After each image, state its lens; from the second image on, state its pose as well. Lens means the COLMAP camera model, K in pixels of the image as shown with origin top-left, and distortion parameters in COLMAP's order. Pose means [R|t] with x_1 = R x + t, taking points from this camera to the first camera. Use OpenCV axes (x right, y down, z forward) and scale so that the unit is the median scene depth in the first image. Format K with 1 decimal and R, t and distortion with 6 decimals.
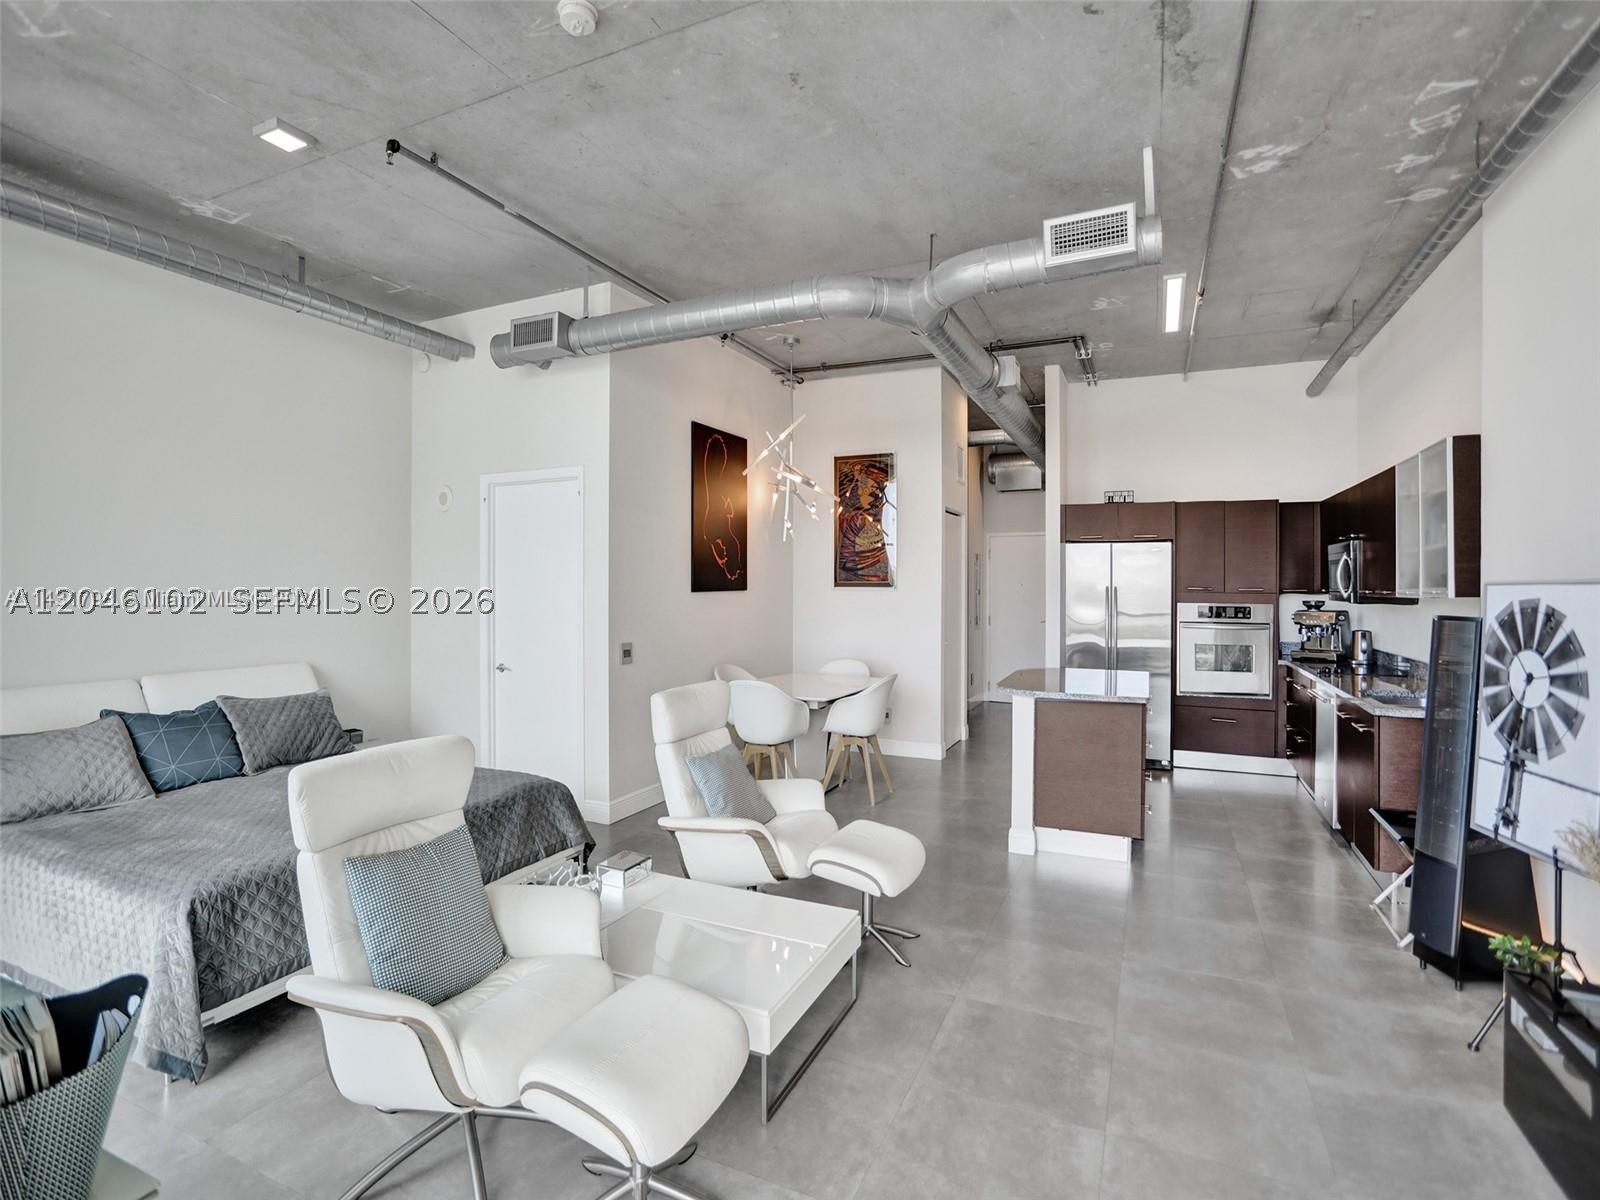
lens RADIAL K [[775.1, 0, 792.7], [0, 775.1, 587.5], [0, 0, 1]] dist [-0.055449, 0.017684]
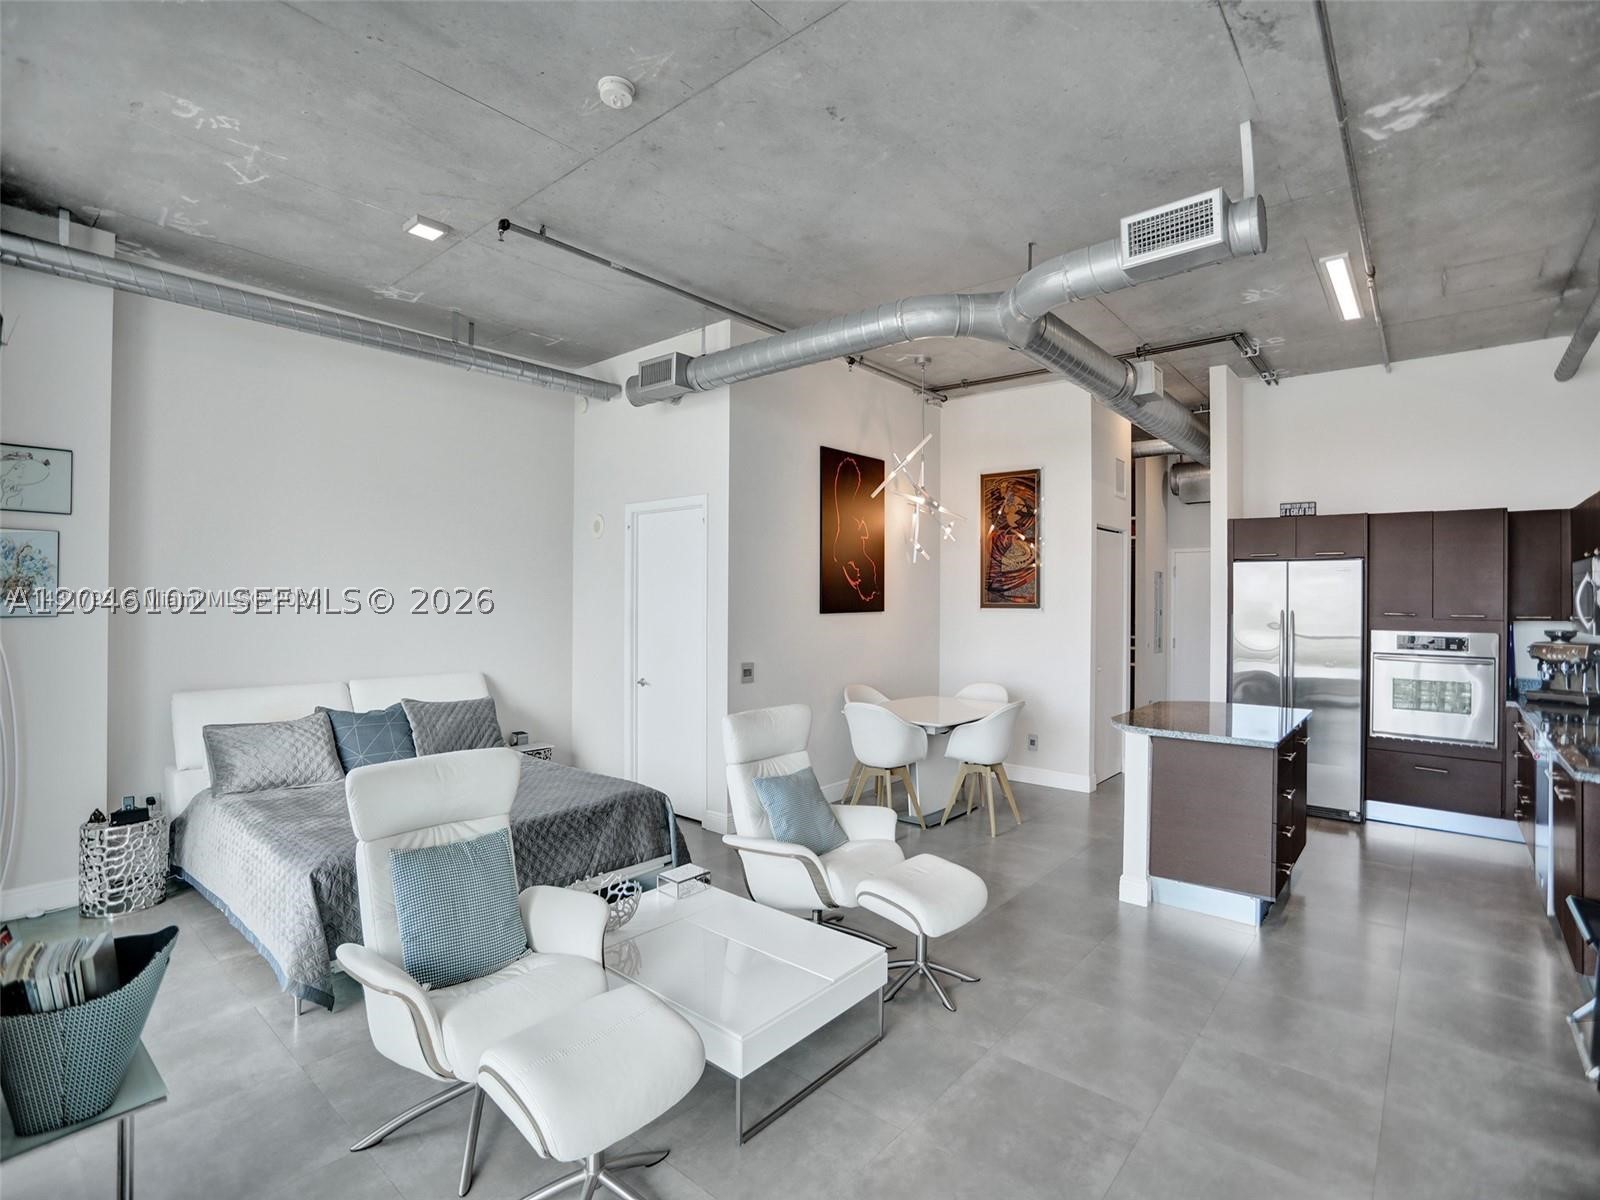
lens RADIAL K [[775.1, 0, 803.8], [0, 775.1, 592.8], [0, 0, 1]] dist [-0.055449, 0.017684]
pose [[0.964623, 0.002432, -0.263621, 0.194131], [-0.005390, 0.999930, -0.010501, -0.017117], [0.263577, 0.011550, 0.964569, 0.017202]]
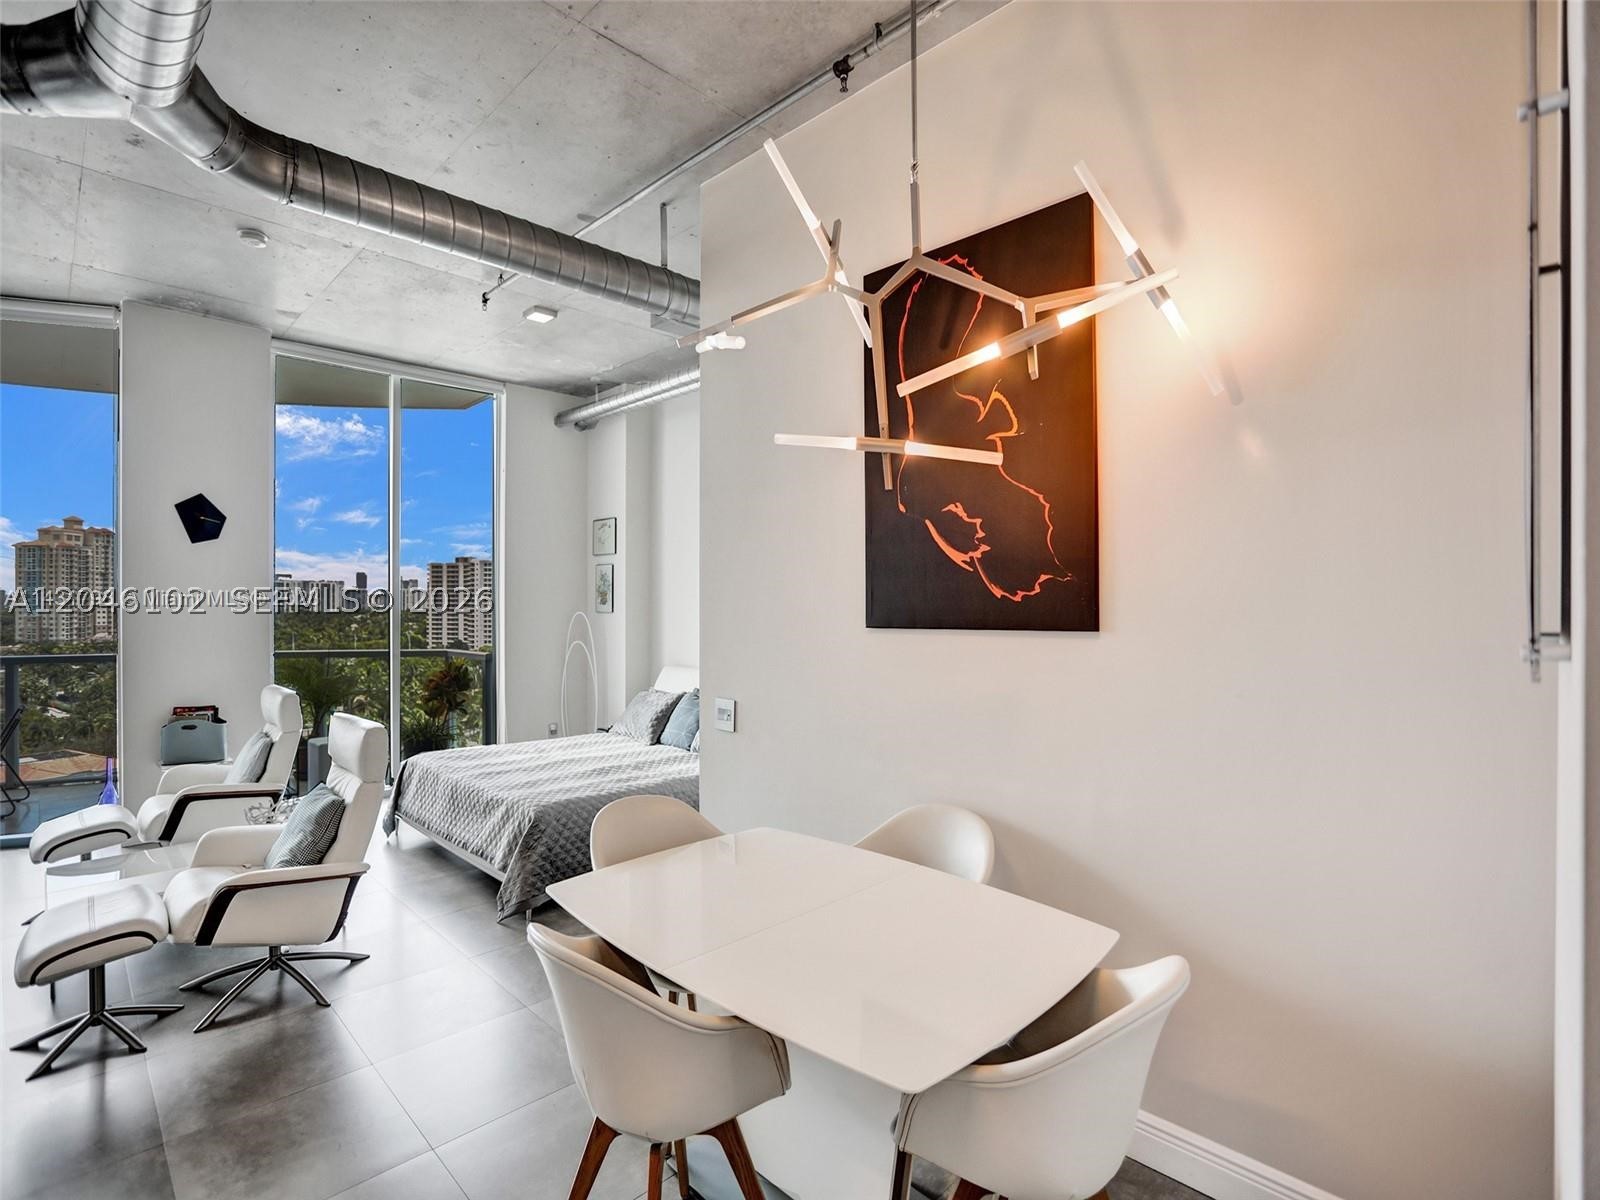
lens RADIAL K [[775.1, 0, 781.9], [0, 775.1, 609.0], [0, 0, 1]] dist [-0.055449, 0.017684]
pose [[-0.346887, 0.005219, -0.937893, 0.564128], [-0.004620, 0.999963, 0.007273, -0.014381], [0.937896, 0.006856, -0.346850, 1.837377]]
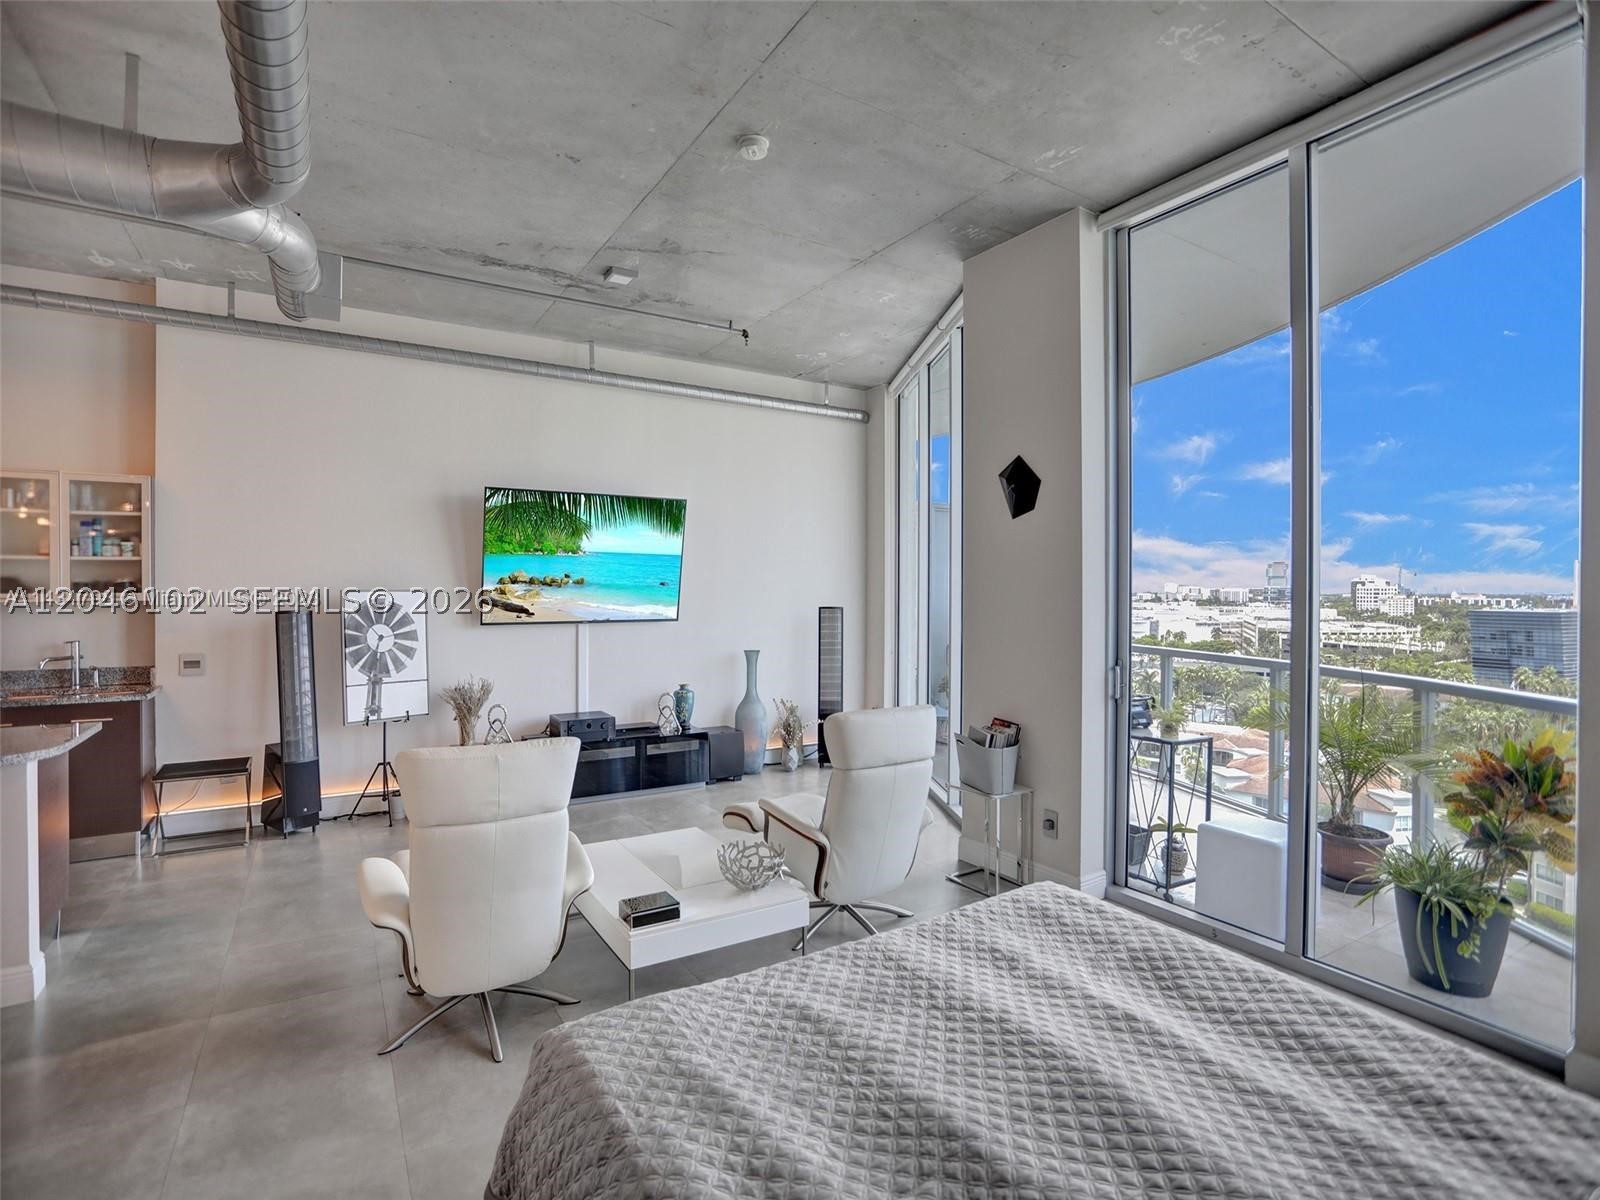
lens RADIAL K [[775.1, 0, 793.1], [0, 775.1, 590.5], [0, 0, 1]] dist [-0.055449, 0.017684]
pose [[-0.836086, -0.008294, 0.548536, -0.755768], [-0.006436, 0.999965, 0.005309, -0.017602], [-0.548561, 0.000908, -0.836110, 1.468473]]
